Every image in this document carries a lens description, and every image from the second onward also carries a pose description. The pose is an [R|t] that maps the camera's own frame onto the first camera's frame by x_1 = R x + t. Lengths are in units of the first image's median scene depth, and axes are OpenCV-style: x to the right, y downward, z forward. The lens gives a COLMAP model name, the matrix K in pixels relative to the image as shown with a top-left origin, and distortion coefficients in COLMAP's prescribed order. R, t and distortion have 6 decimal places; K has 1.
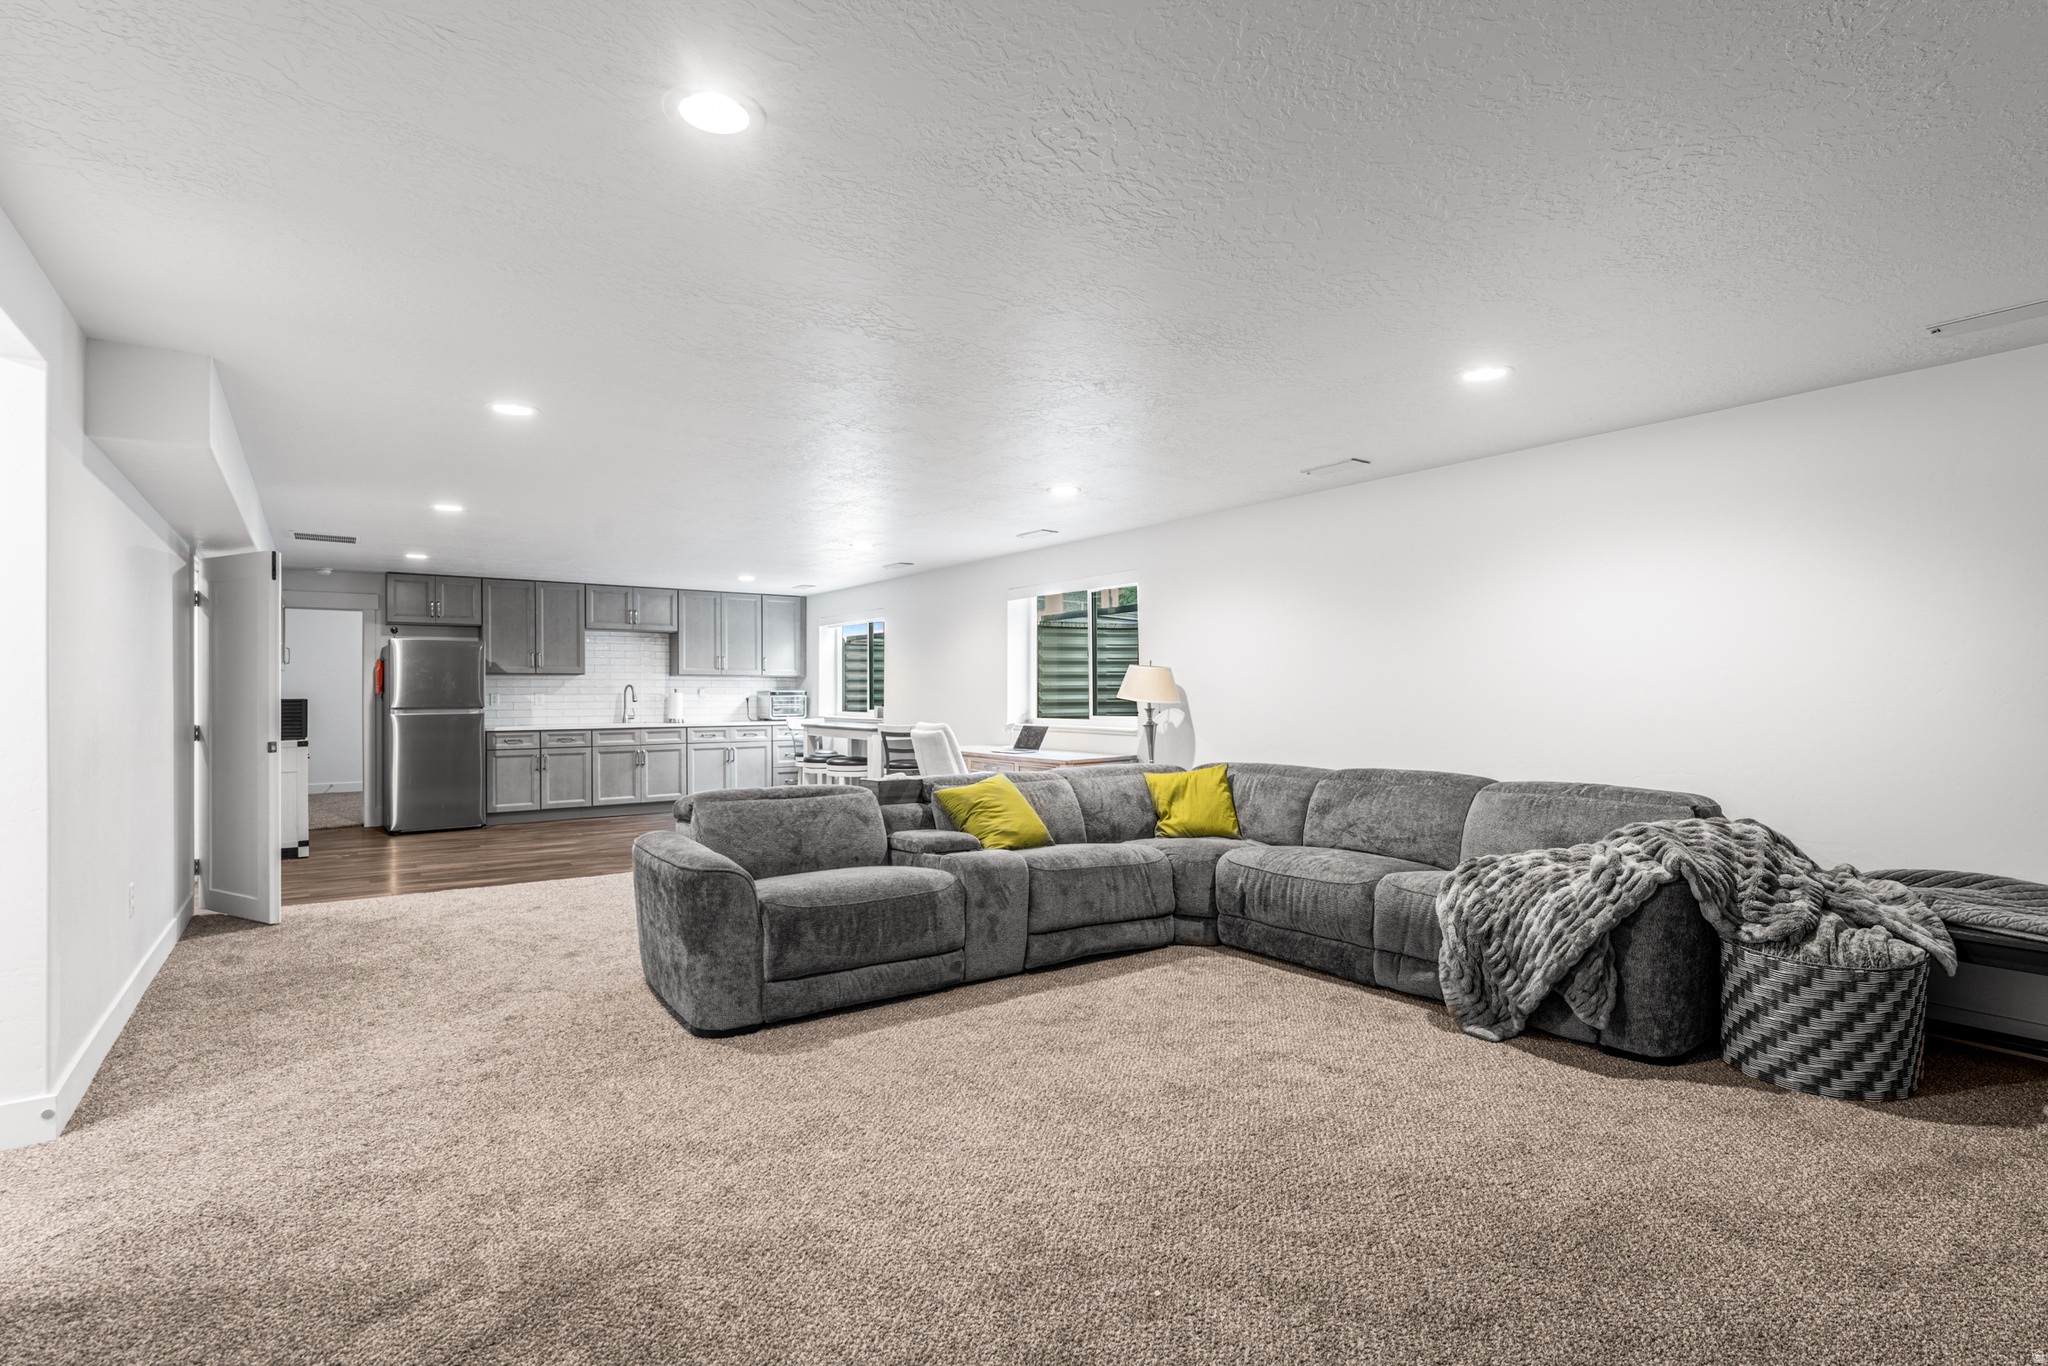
lens RADIAL K [[993.2, 0, 1033.1], [0, 993.2, 691.2], [0, 0, 1]] dist [0.001411, -0.000152]
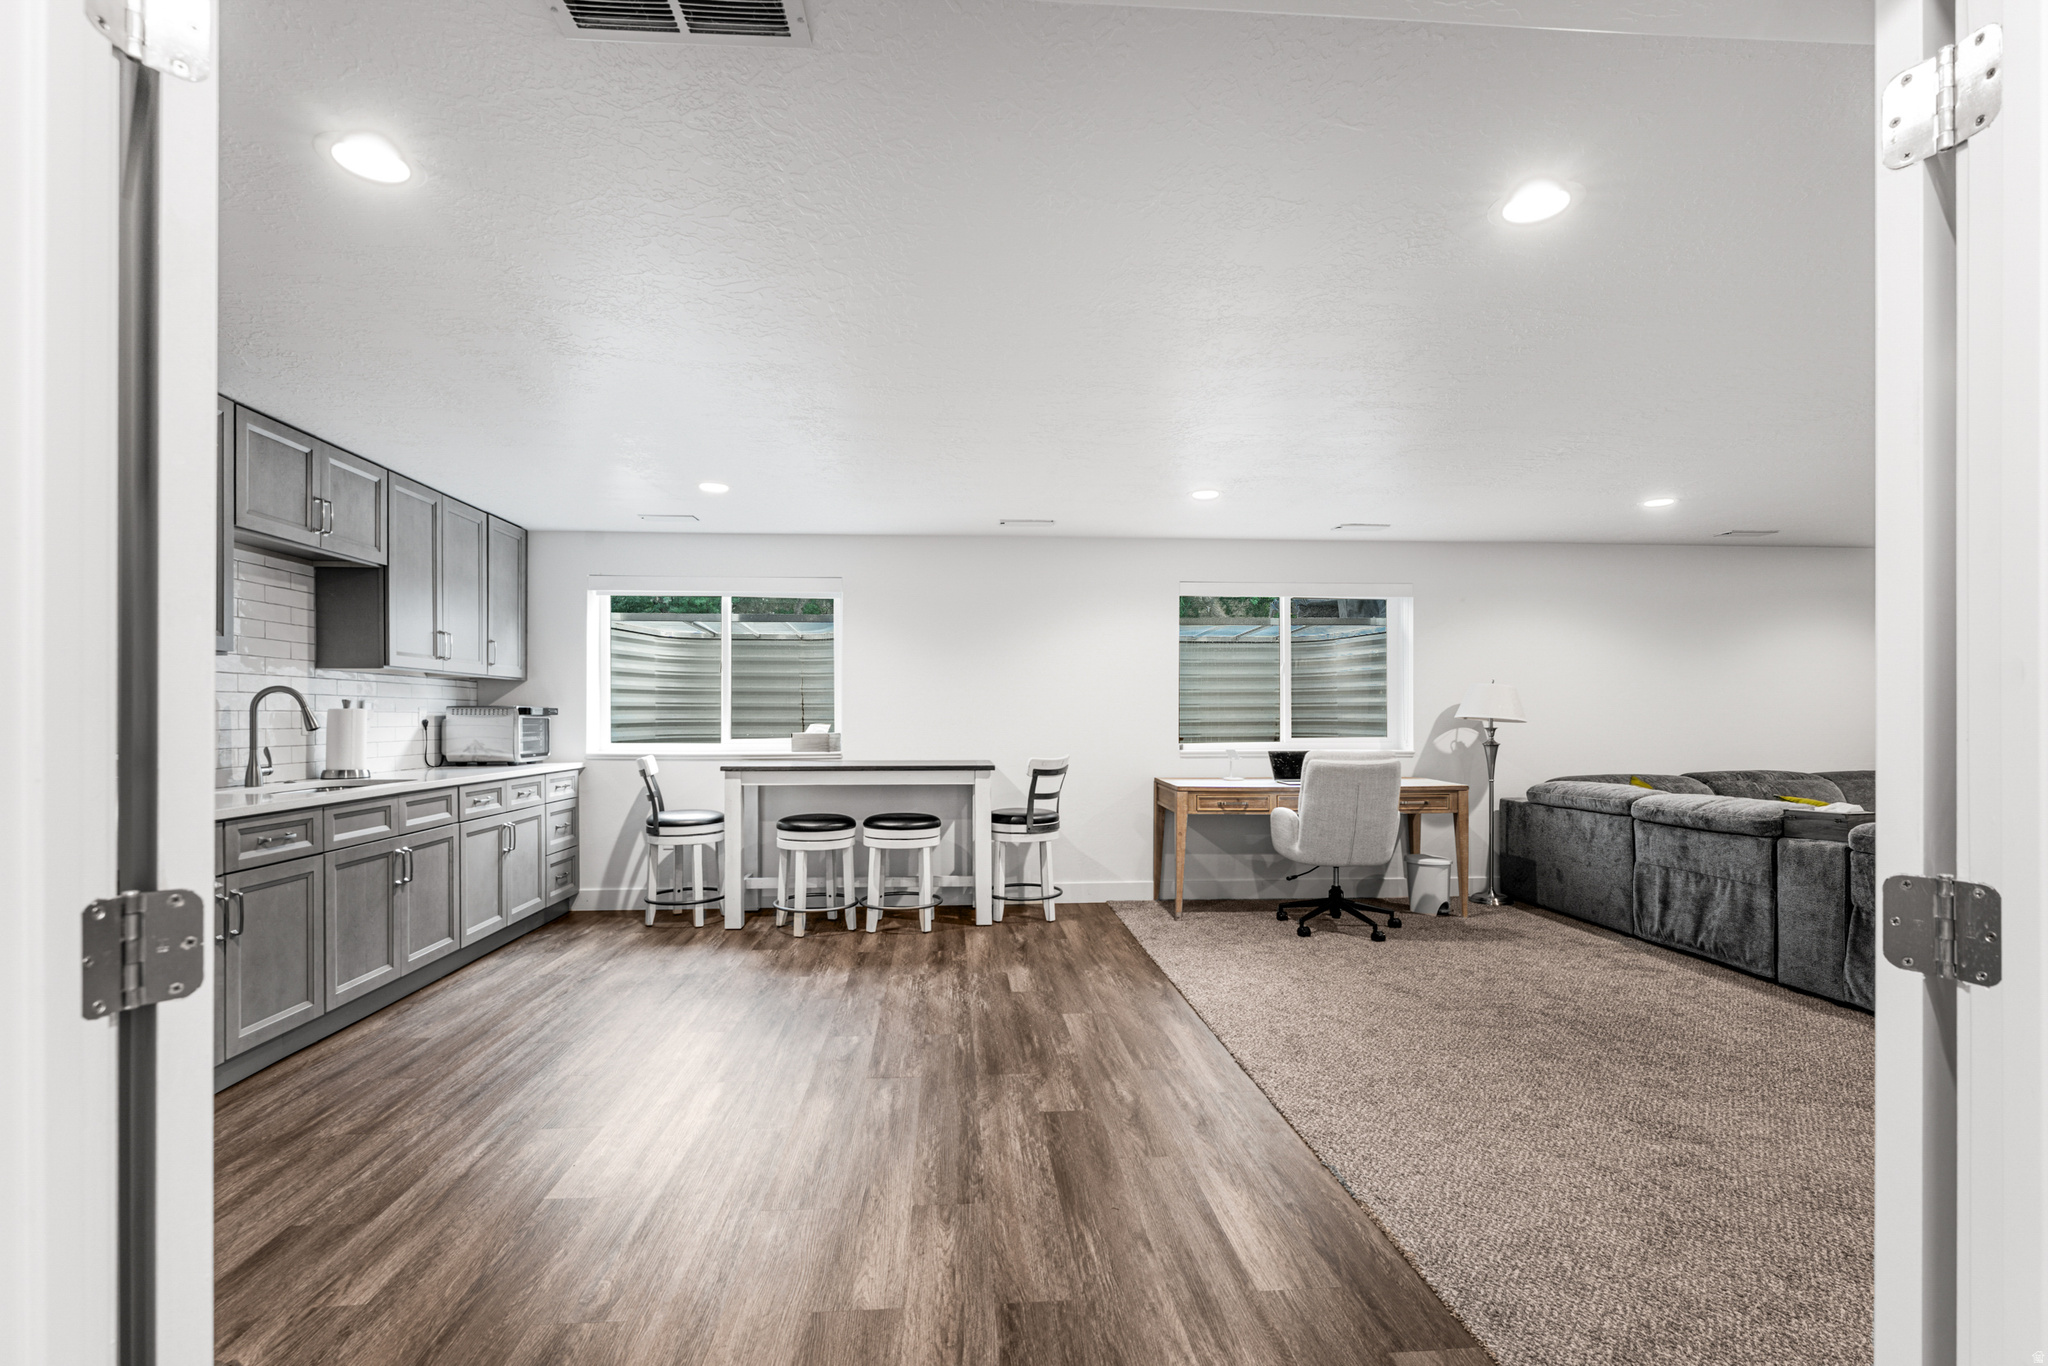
lens RADIAL K [[939.9, 0, 987.1], [0, 939.9, 716.7], [0, 0, 1]] dist [0.000986, -0.000213]
pose [[0.554640, 0.000251, 0.832091, -0.562945], [-0.000206, 1.000000, -0.000165, 0.005150], [-0.832091, -0.000080, 0.554640, 0.568038]]
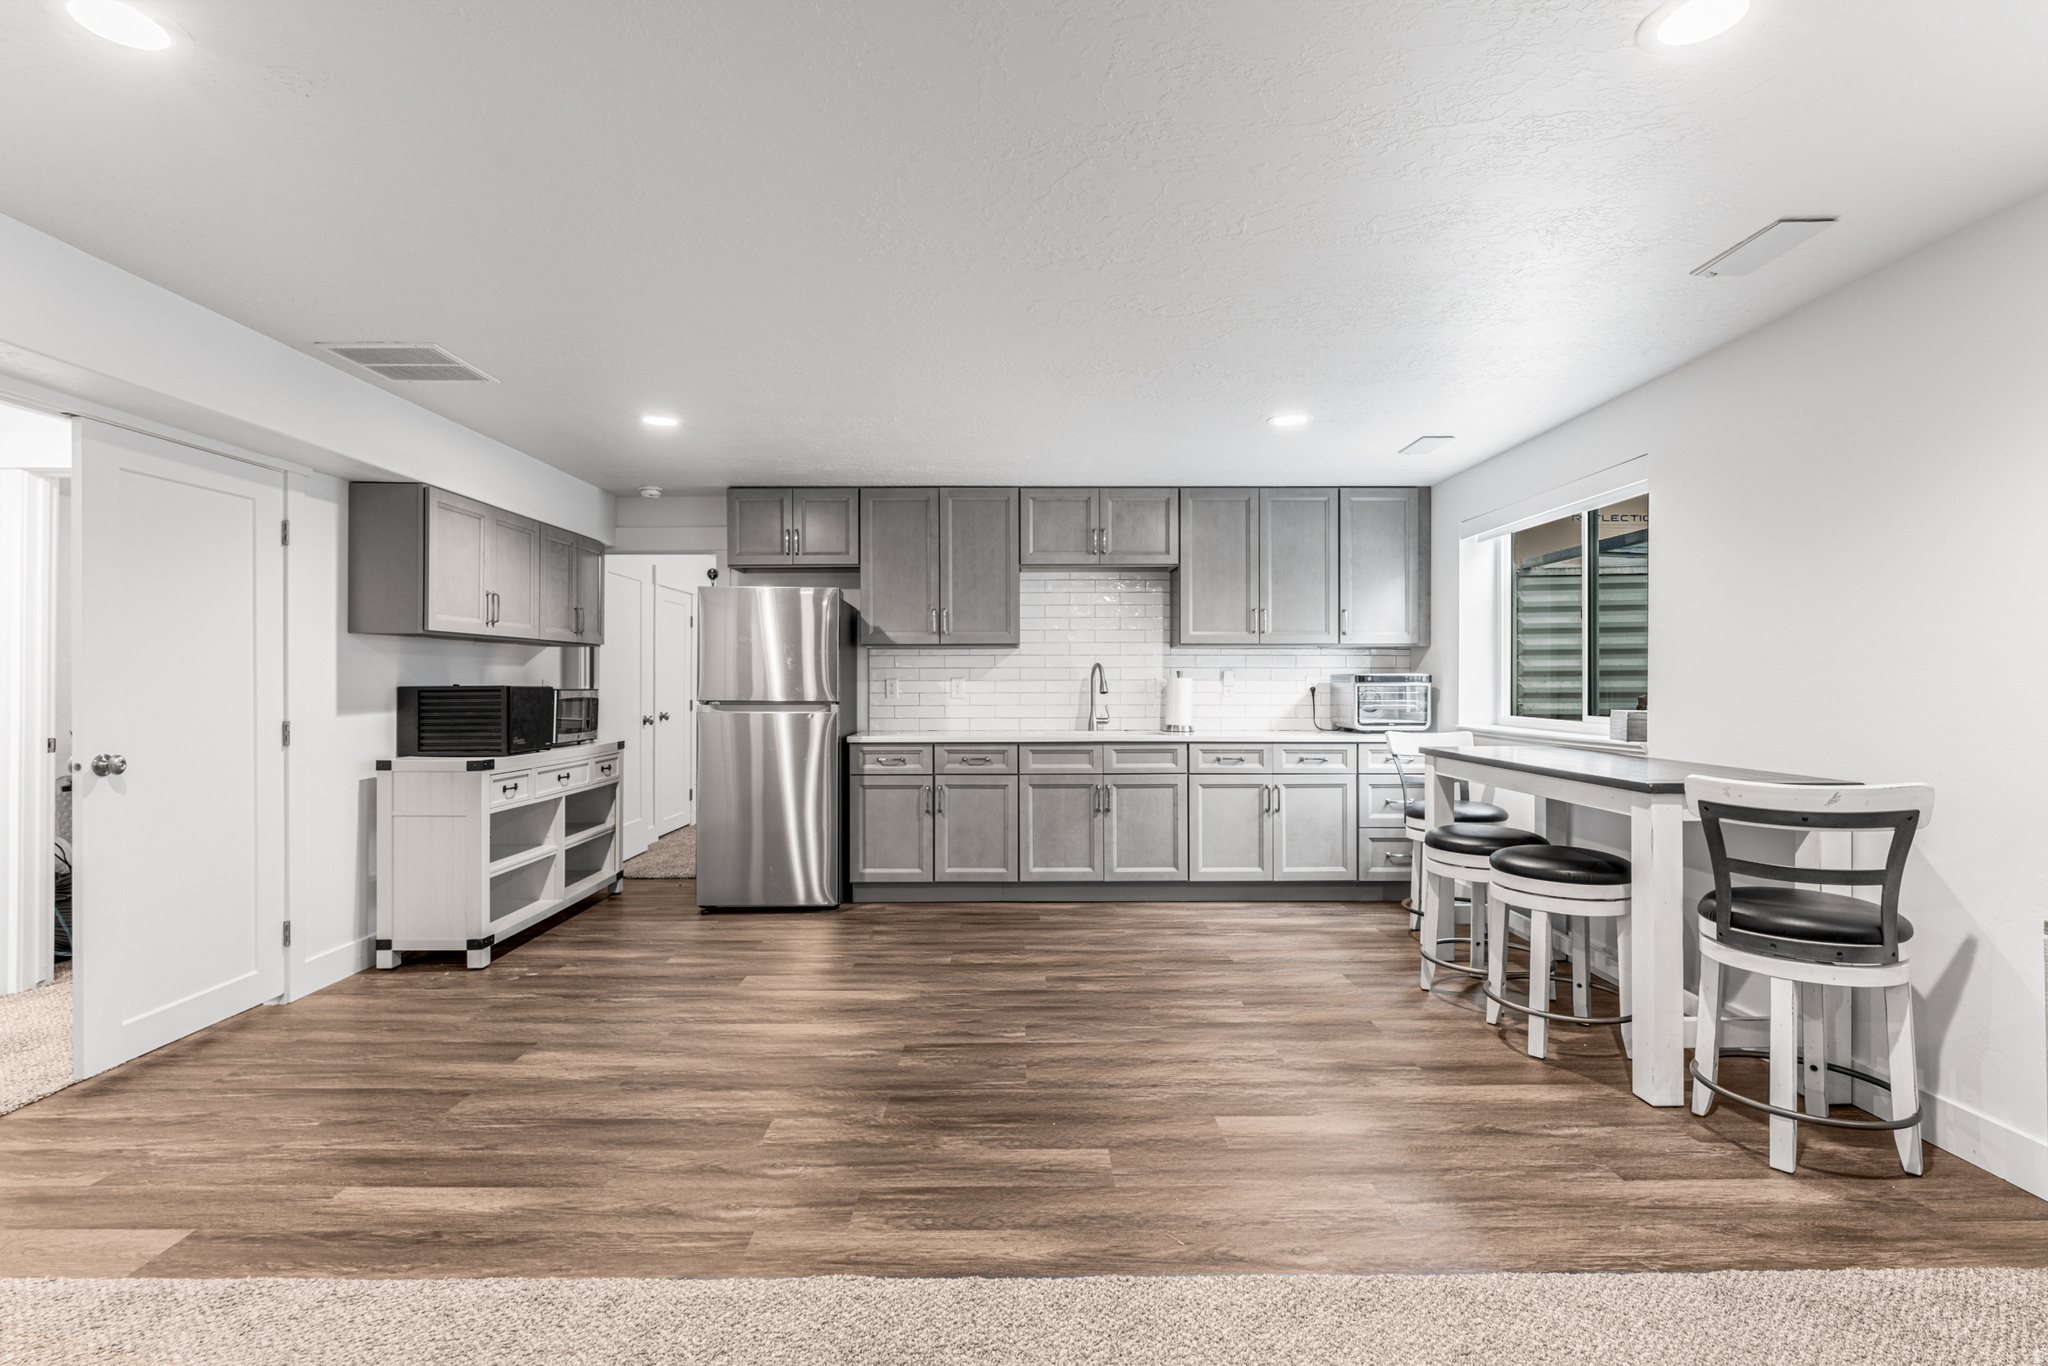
lens RADIAL K [[939.9, 0, 1017.9], [0, 939.9, 681.6], [0, 0, 1]] dist [0.000986, -0.000213]
pose [[0.803350, -0.000635, -0.595506, -0.124743], [-0.000080, 0.999999, -0.001174, 0.004426], [0.595507, 0.000991, 0.803350, 0.545252]]
